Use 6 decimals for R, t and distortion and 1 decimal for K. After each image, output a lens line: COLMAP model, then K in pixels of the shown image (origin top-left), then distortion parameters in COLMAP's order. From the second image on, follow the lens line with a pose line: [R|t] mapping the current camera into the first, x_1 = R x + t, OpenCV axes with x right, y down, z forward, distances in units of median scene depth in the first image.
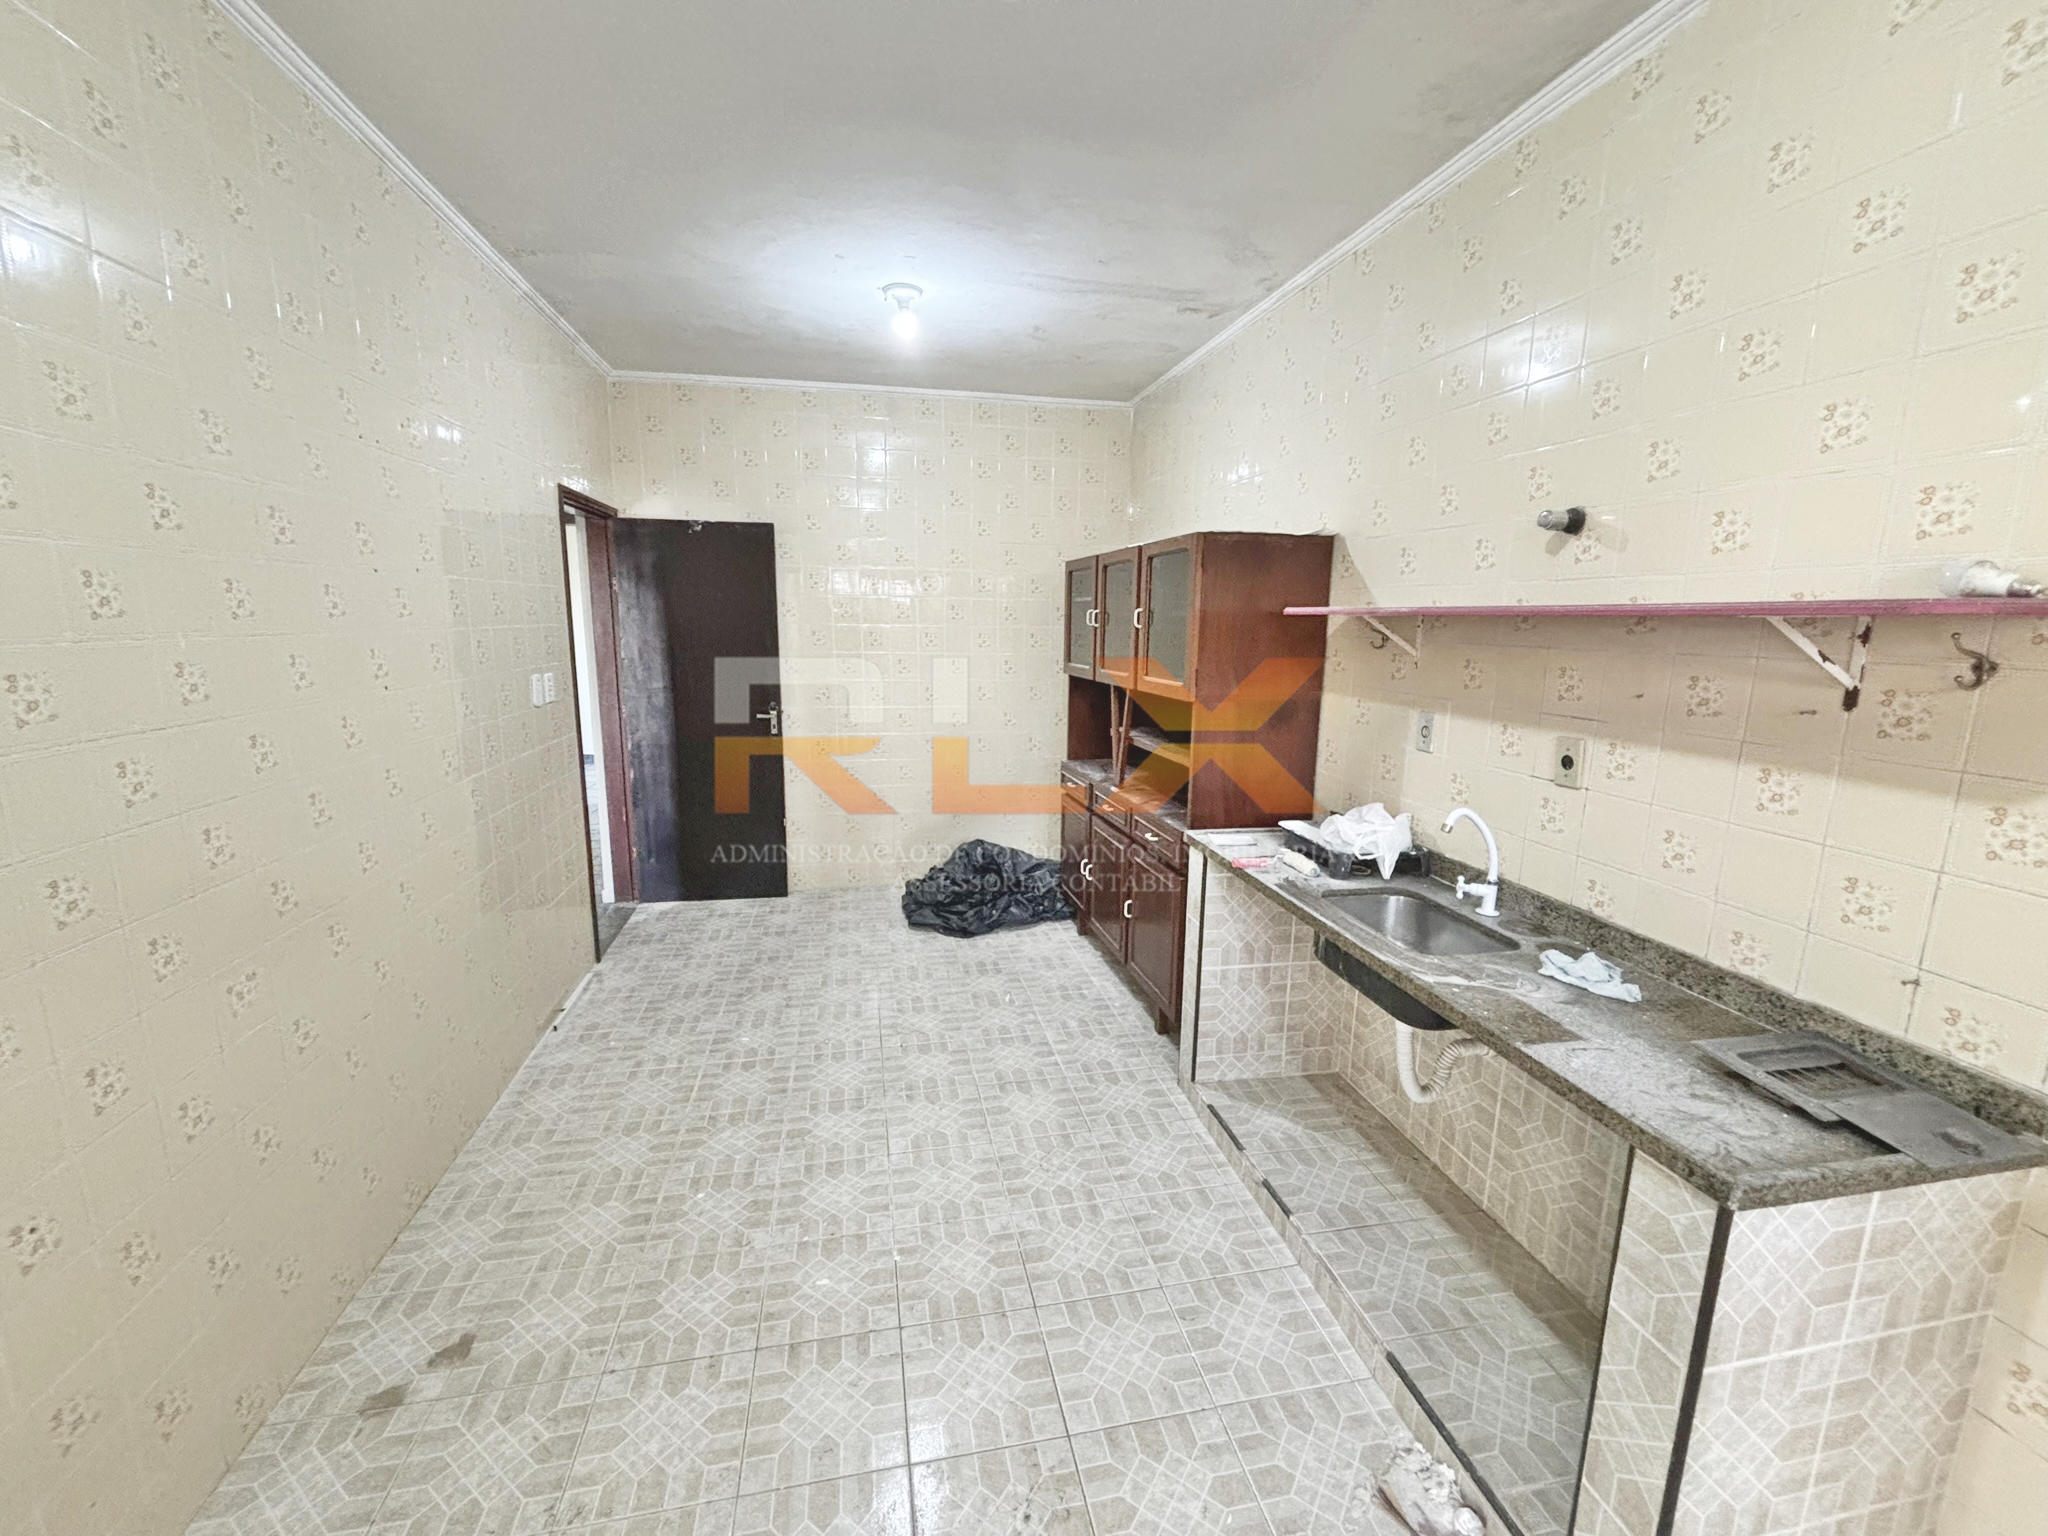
lens RADIAL K [[825.8, 0, 1029.2], [0, 825.8, 764.5], [0, 0, 1]] dist [-0.001843, 0.002400]
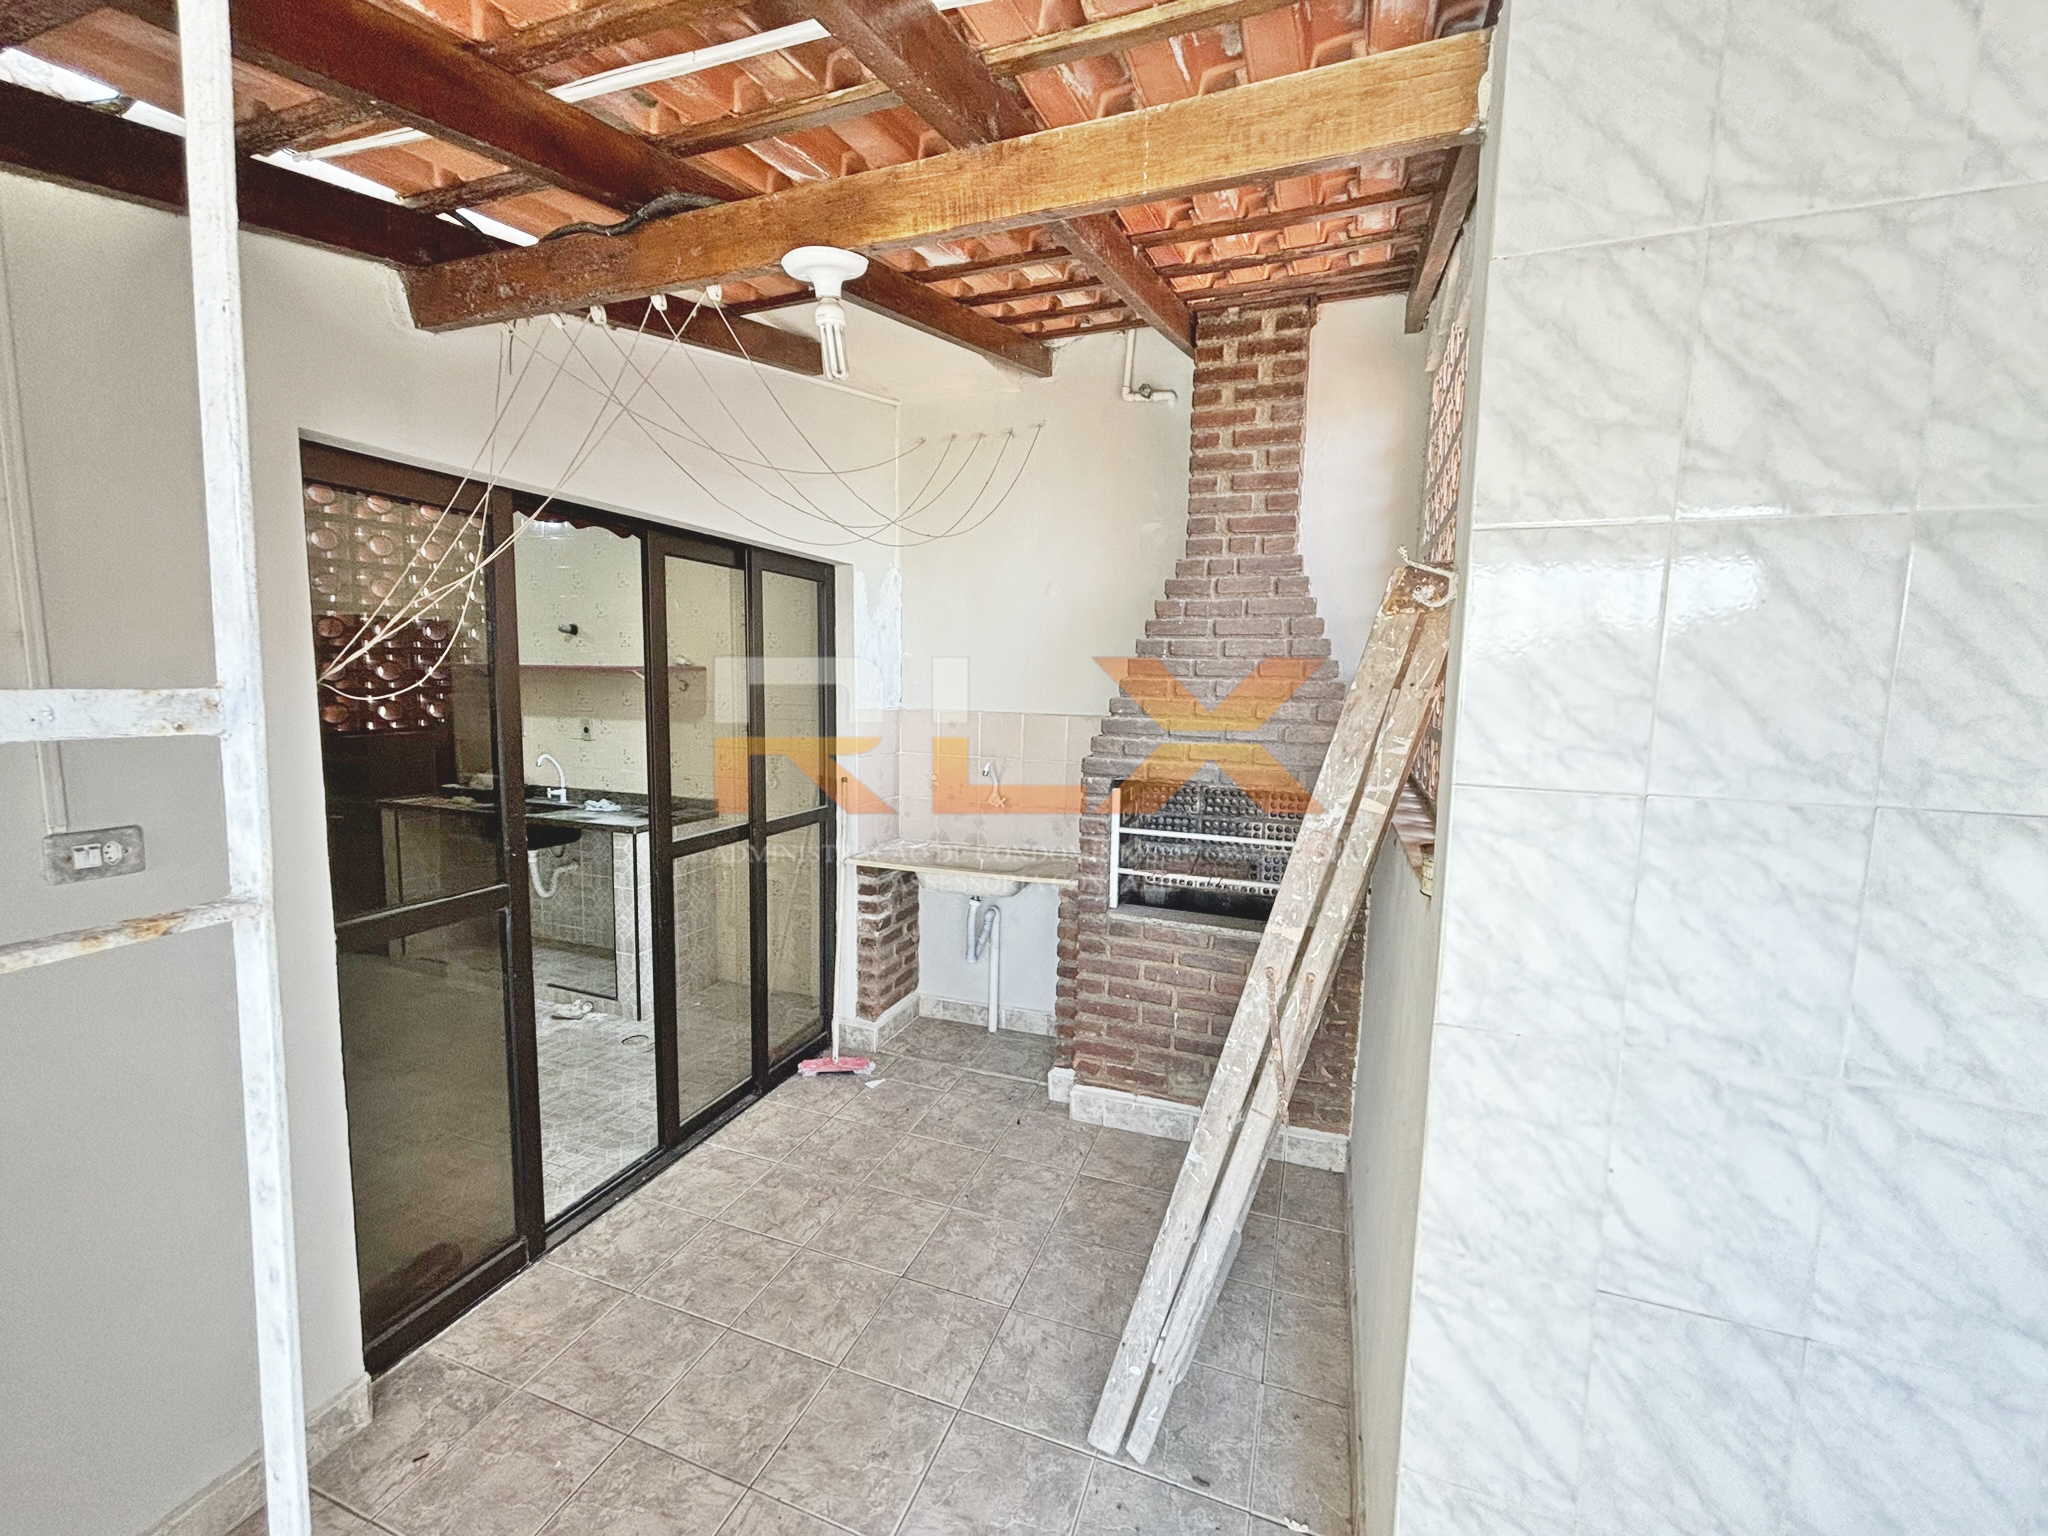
lens RADIAL K [[831.0, 0, 1019.4], [0, 831.0, 768.9], [0, 0, 1]] dist [-0.000112, 0.000025]
pose [[0.528796, -0.093774, 0.843553, -0.745580], [0.137030, 0.990272, 0.024185, 0.230070], [-0.837614, 0.102804, 0.536501, -1.368466]]
